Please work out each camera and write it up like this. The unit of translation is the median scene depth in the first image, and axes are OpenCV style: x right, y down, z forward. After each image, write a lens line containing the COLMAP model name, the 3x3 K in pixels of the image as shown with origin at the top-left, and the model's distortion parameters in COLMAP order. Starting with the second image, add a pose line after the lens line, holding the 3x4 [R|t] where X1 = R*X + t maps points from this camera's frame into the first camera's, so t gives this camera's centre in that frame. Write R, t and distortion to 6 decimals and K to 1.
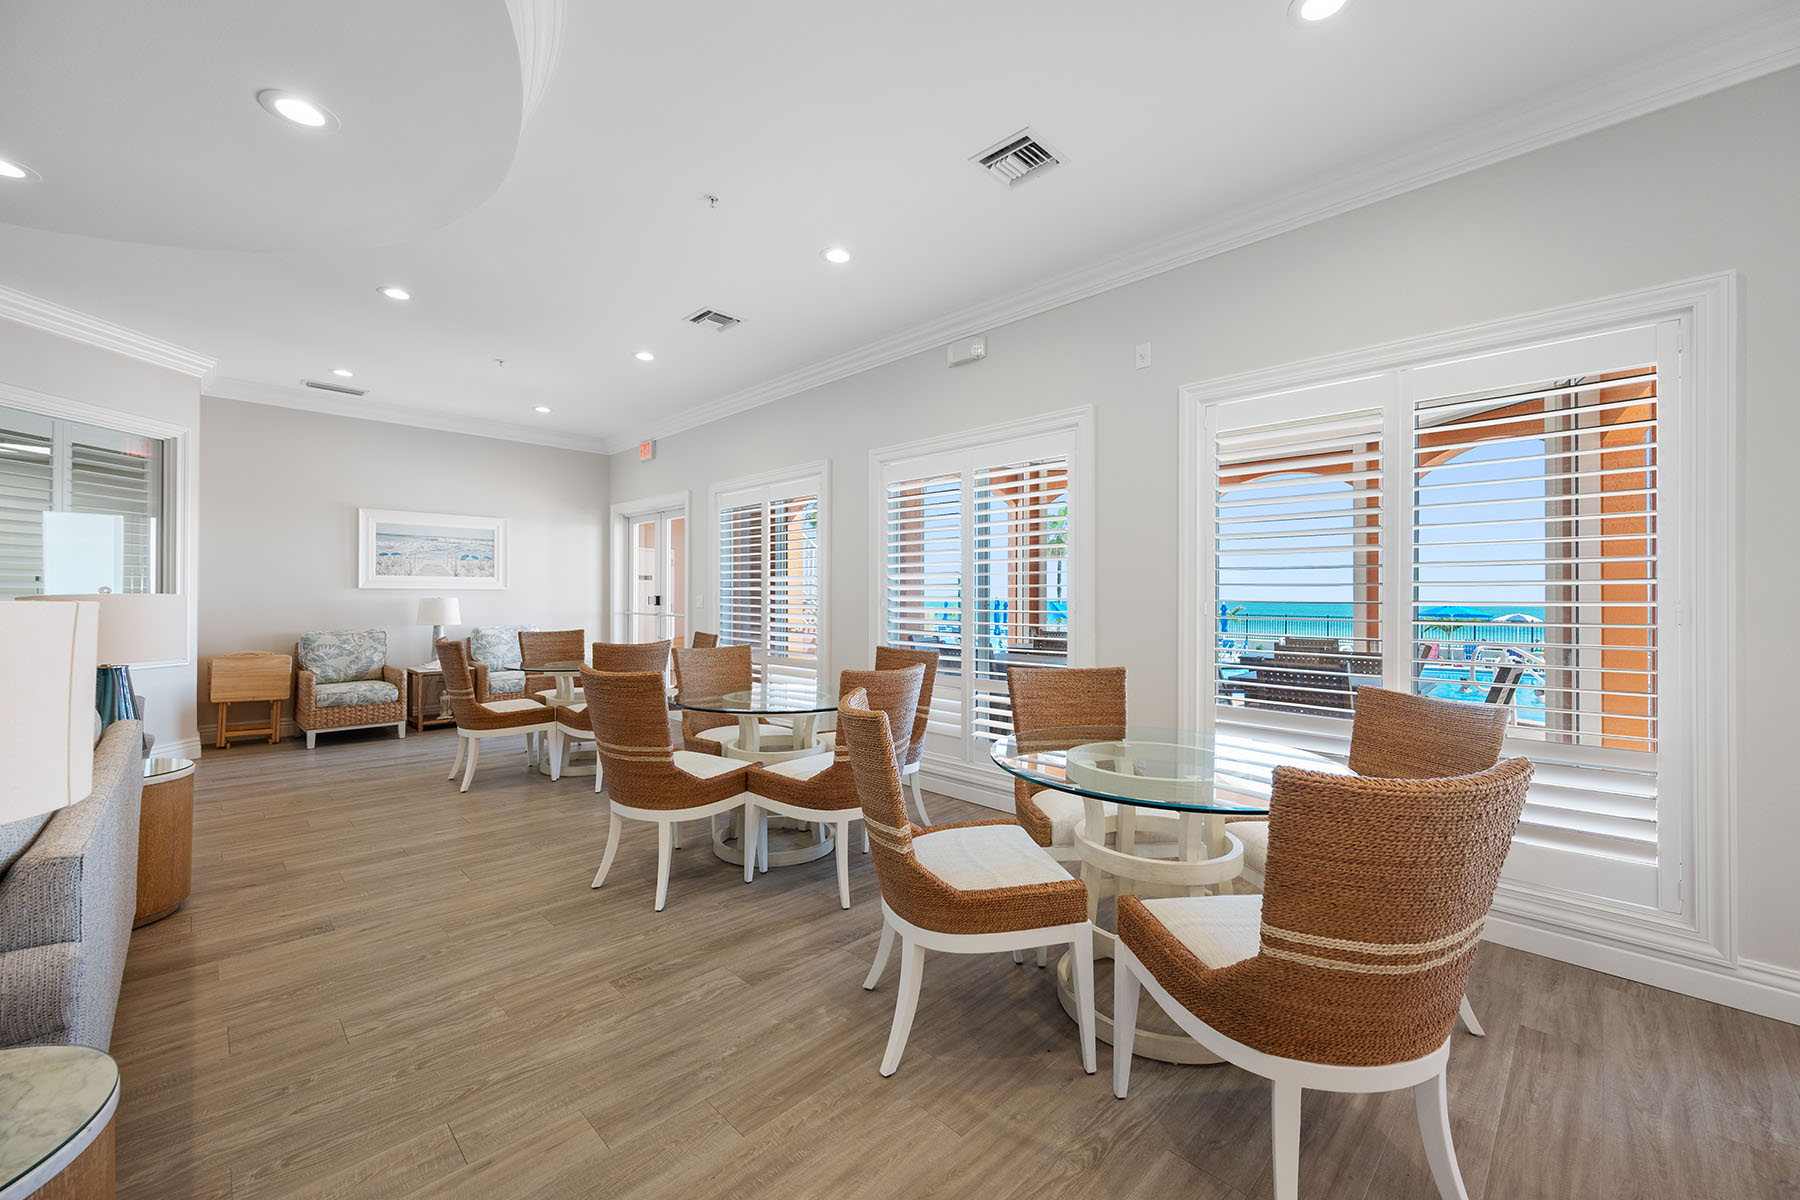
lens RADIAL K [[712.1, 0, 898.3], [0, 712.1, 594.6], [0, 0, 1]] dist [-0.000739, 0.000086]
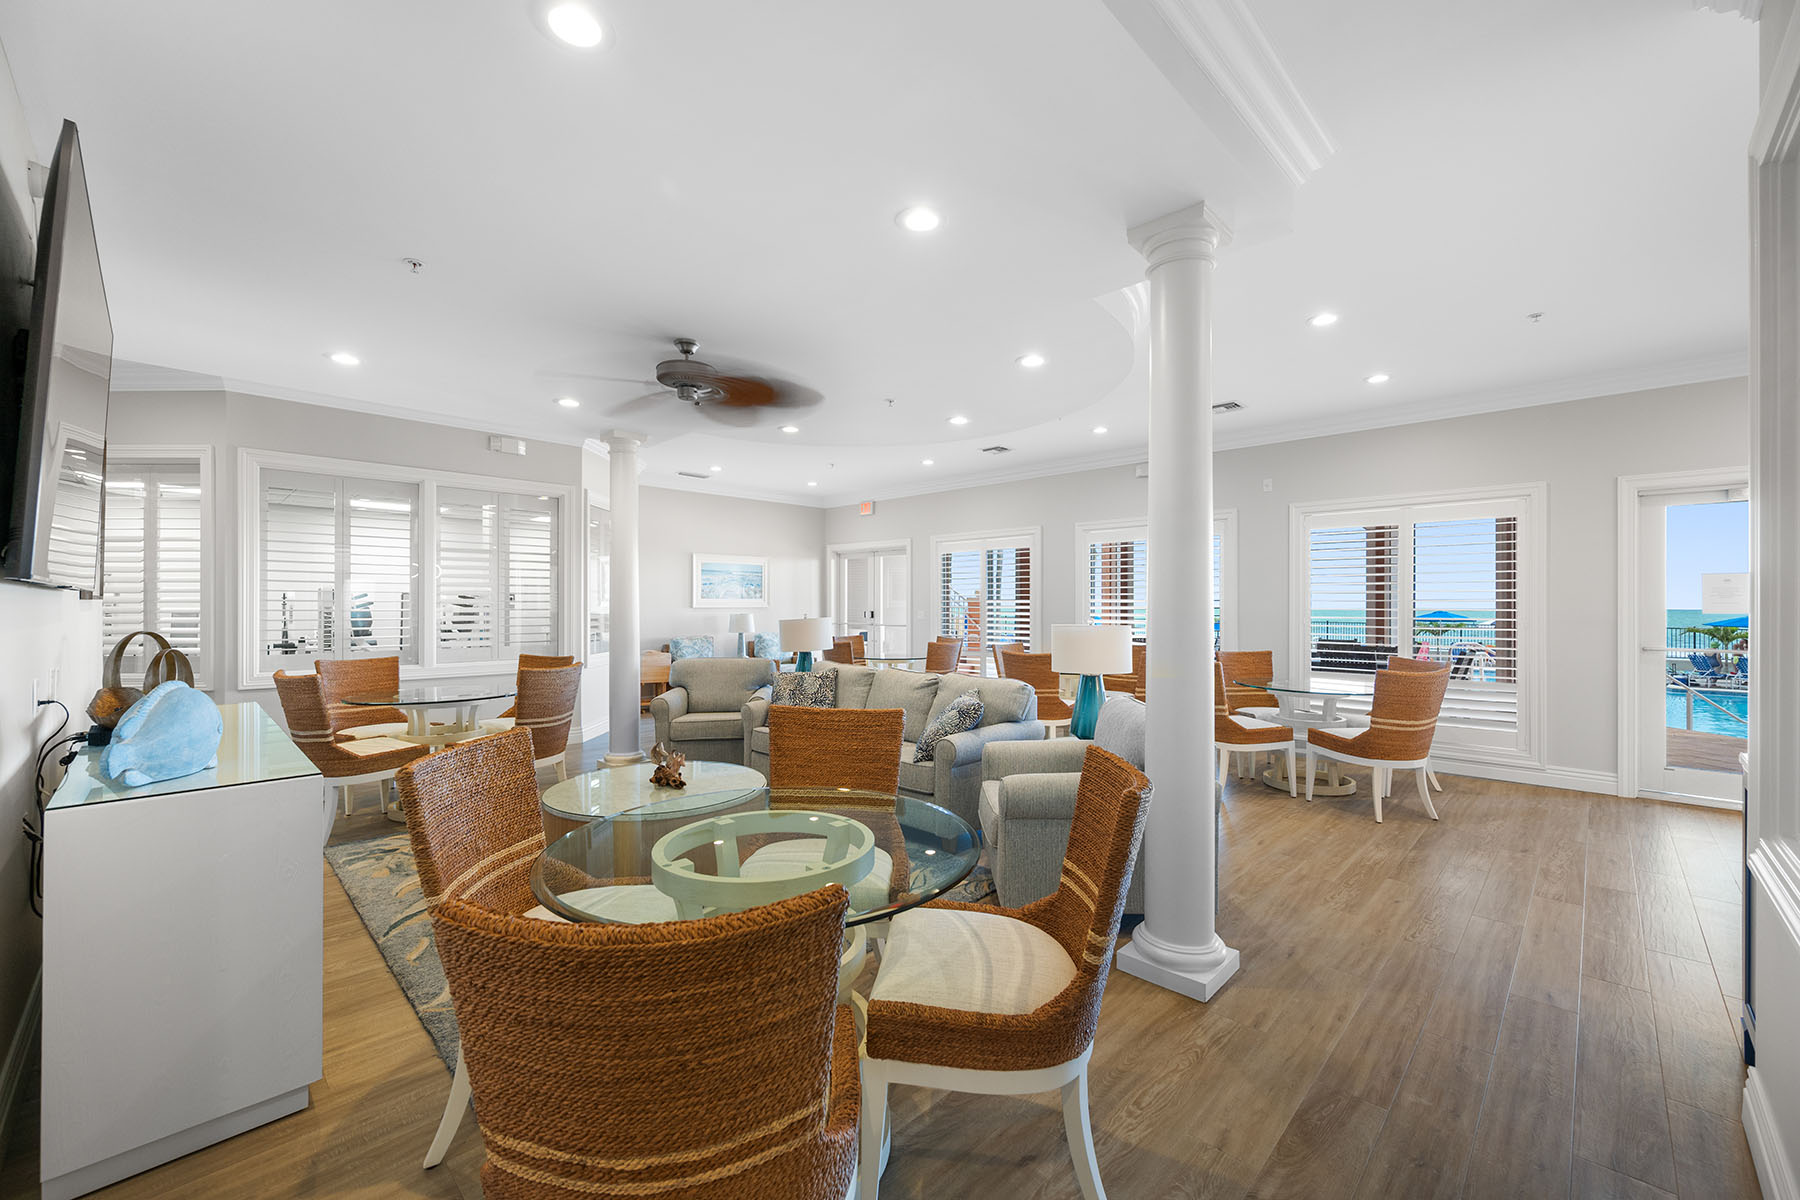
lens RADIAL K [[718.1, 0, 891.9], [0, 718.1, 605.2], [0, 0, 1]] dist [-0.001331, -0.000135]
pose [[0.999983, -0.004580, 0.003669, -0.364631], [0.004561, 0.999977, 0.005021, -0.020226], [-0.003692, -0.005004, 0.999981, -0.493745]]
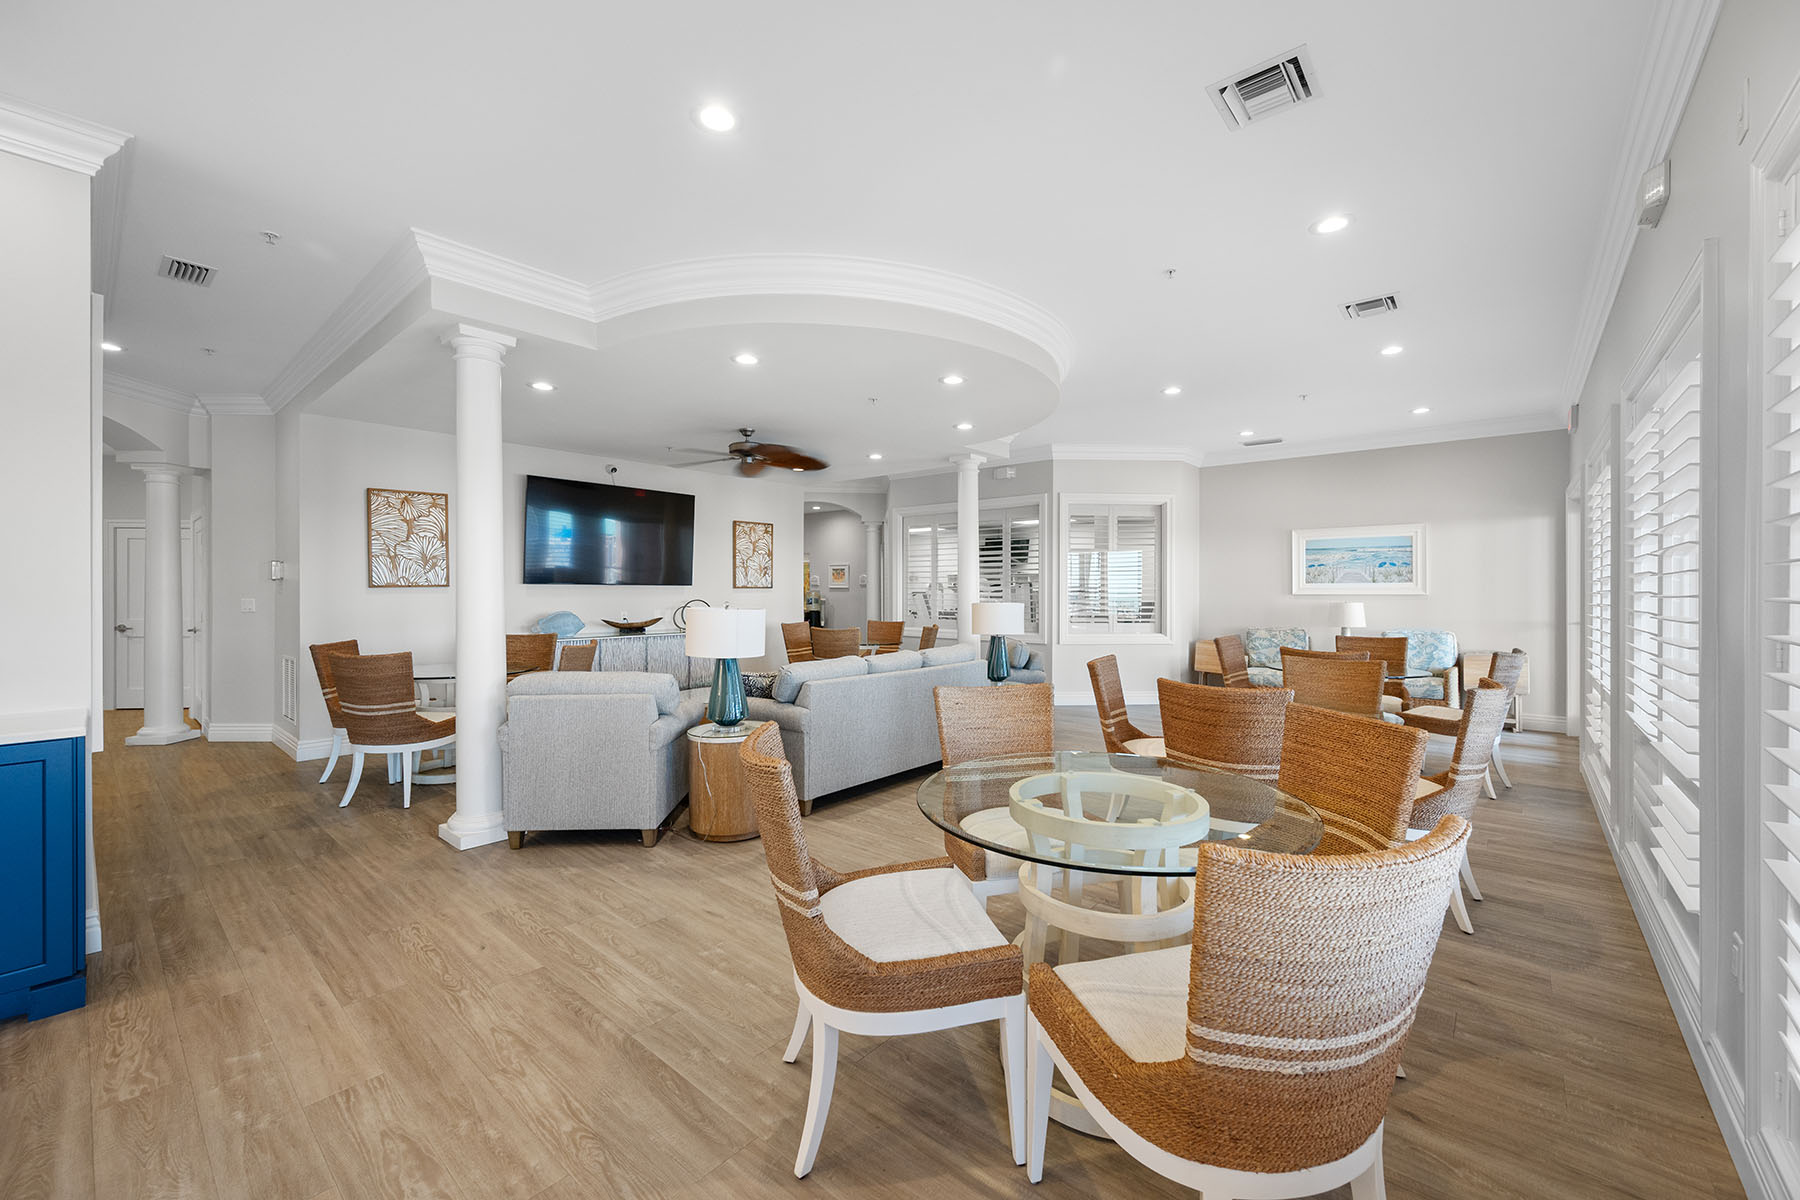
lens RADIAL K [[709.1, 0, 911.2], [0, 709.1, 595.3], [0, 0, 1]] dist [-0.001499, -0.000118]
pose [[0.084153, 0.000130, -0.996453, 0.436858], [0.003684, 0.999993, 0.000442, -0.010578], [0.996446, -0.003708, 0.084152, 0.235927]]
